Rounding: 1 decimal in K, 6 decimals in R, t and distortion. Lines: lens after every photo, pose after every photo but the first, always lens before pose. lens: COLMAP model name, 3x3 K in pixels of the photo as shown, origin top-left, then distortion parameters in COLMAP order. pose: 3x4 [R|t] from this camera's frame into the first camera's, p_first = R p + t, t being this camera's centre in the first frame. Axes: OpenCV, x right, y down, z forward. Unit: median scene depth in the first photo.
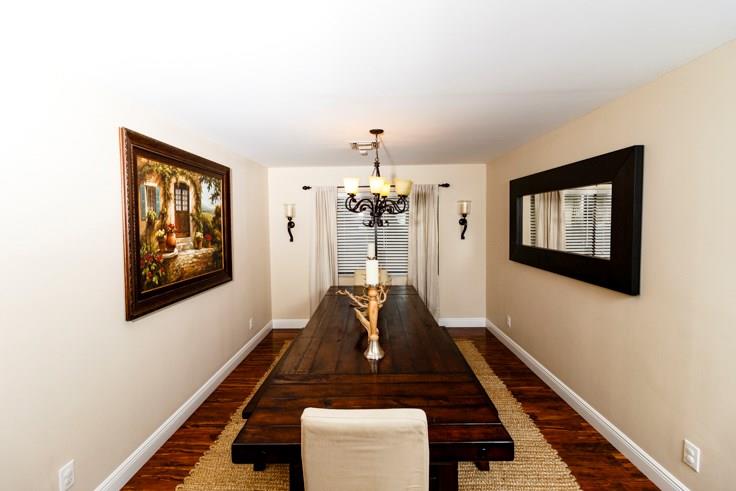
lens RADIAL K [[336.7, 0, 367.6], [0, 336.7, 242.4], [0, 0, 1]] dist [-0.001192, 0.001333]
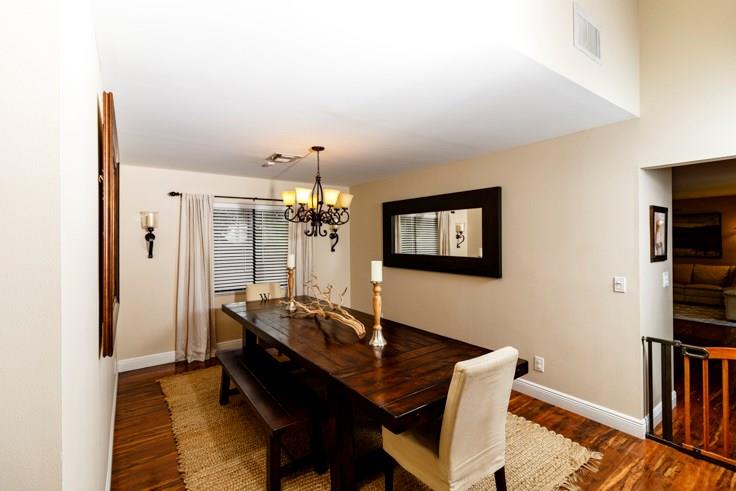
lens RADIAL K [[336.7, 0, 368.8], [0, 336.7, 241.7], [0, 0, 1]] dist [-0.001192, 0.001333]
pose [[0.799600, 0.002968, 0.600525, -0.492818], [0.035058, 0.998052, -0.051613, 0.031891], [-0.599508, 0.062323, 0.797938, 0.053529]]
